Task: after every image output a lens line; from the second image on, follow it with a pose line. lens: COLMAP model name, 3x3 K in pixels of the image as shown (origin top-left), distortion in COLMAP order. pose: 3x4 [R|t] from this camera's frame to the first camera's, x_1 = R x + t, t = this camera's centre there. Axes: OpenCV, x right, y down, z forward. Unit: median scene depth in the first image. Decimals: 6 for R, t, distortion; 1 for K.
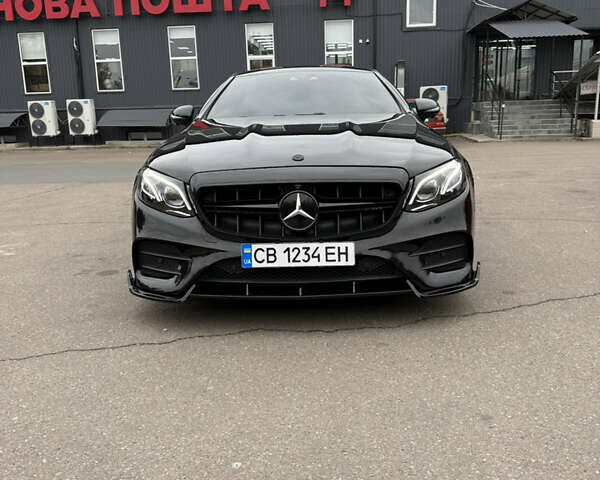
lens RADIAL K [[582.4, 0, 300.4], [0, 582.4, 229.0], [0, 0, 1]] dist [0.027574, 0.000000]
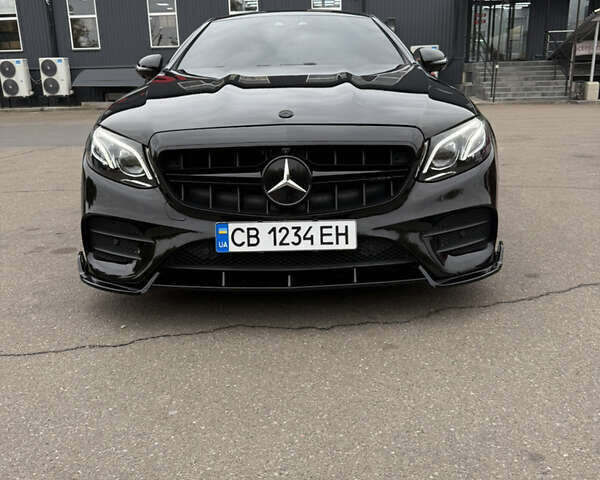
lens RADIAL K [[582.4, 0, 302.8], [0, 582.4, 229.6], [0, 0, 1]] dist [0.027574, 0.000000]
pose [[0.999587, -0.001721, 0.028693, -0.004011], [-0.000041, 0.998121, 0.061268, -0.013217], [-0.028745, -0.061244, 0.997709, 0.188837]]
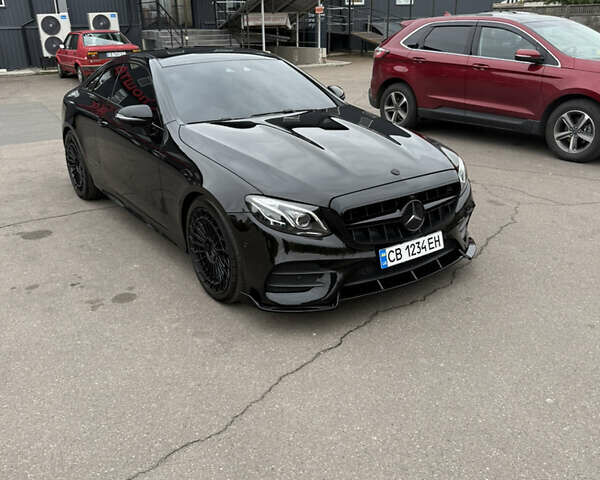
lens RADIAL K [[582.4, 0, 300.0], [0, 582.4, 257.1], [0, 0, 1]] dist [0.027574, 0.000000]
pose [[0.801288, -0.219988, 0.556365, -0.880098], [0.114058, 0.969058, 0.218899, -0.236884], [-0.587305, -0.111944, 0.801587, 0.109410]]
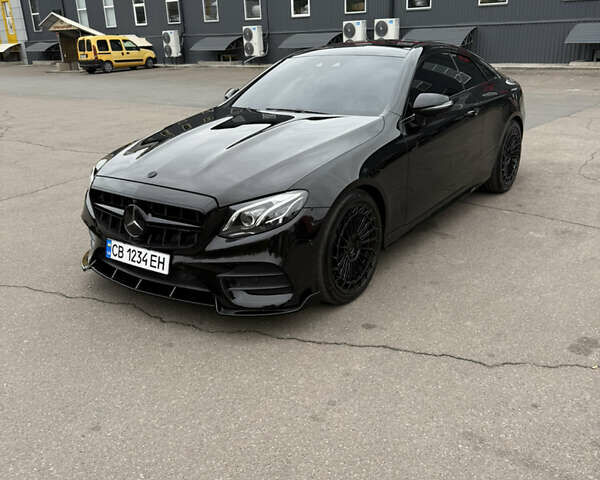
lens RADIAL K [[582.4, 0, 299.0], [0, 582.4, 238.5], [0, 0, 1]] dist [0.027574, 0.000000]
pose [[0.831253, 0.189344, -0.522653, 0.874942], [-0.099143, 0.975627, 0.195764, -0.253864], [0.546981, -0.110912, 0.829765, 0.164543]]
